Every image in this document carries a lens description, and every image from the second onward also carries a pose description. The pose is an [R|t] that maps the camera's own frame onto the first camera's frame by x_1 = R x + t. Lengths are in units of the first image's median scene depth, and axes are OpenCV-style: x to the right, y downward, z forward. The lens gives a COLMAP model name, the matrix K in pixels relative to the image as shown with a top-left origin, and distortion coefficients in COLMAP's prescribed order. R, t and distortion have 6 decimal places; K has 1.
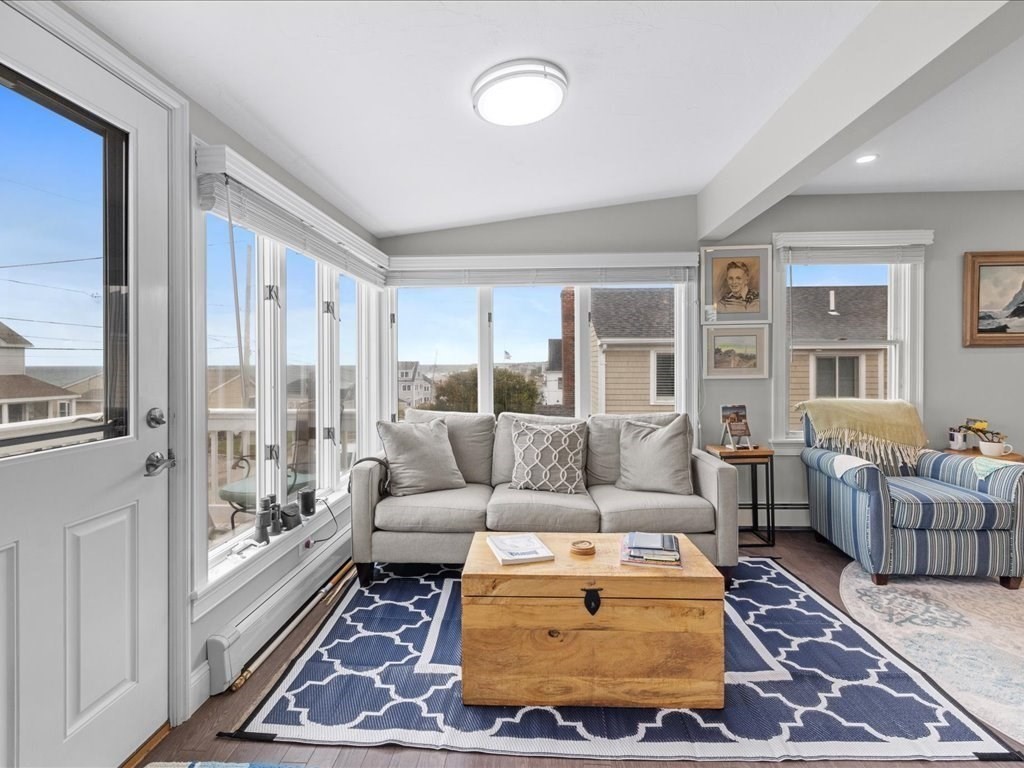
lens RADIAL K [[486.9, 0, 514.9], [0, 486.9, 368.2], [0, 0, 1]] dist [-0.000460, 0.000005]
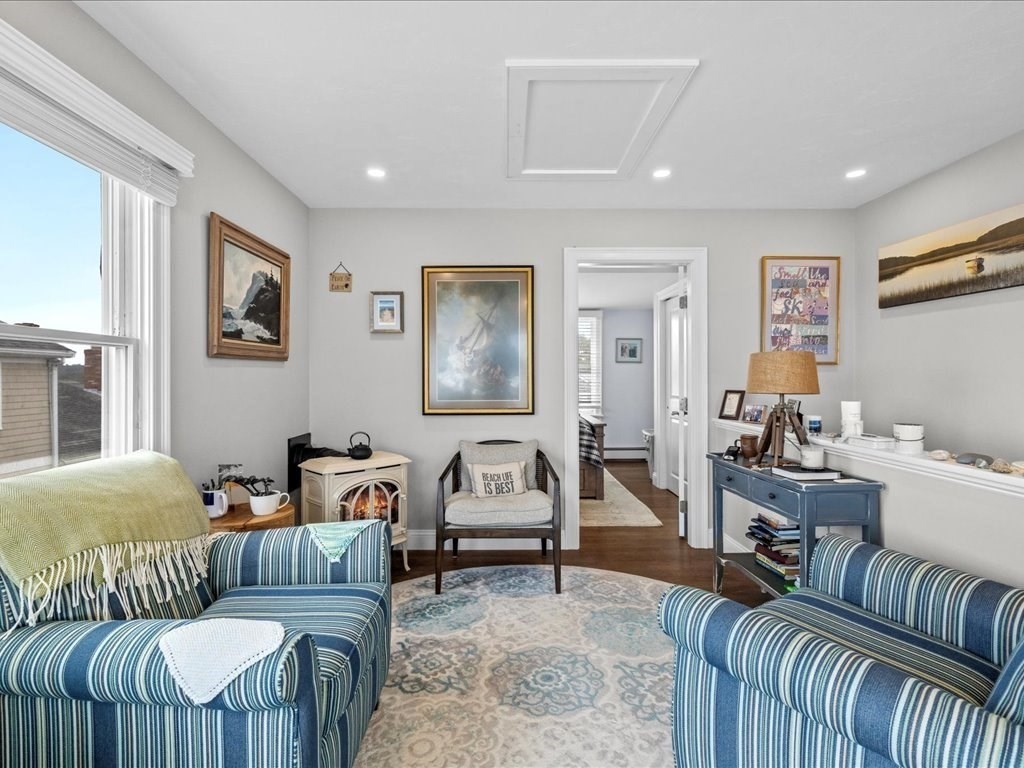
lens RADIAL K [[490.9, 0, 512.0], [0, 490.9, 384.0], [0, 0, 1]] dist [0.000382, -0.000163]
pose [[-0.069222, -0.011995, 0.997529, 0.246728], [0.013439, 0.999826, 0.012955, -0.010335], [-0.997511, 0.014303, -0.069049, 0.670696]]
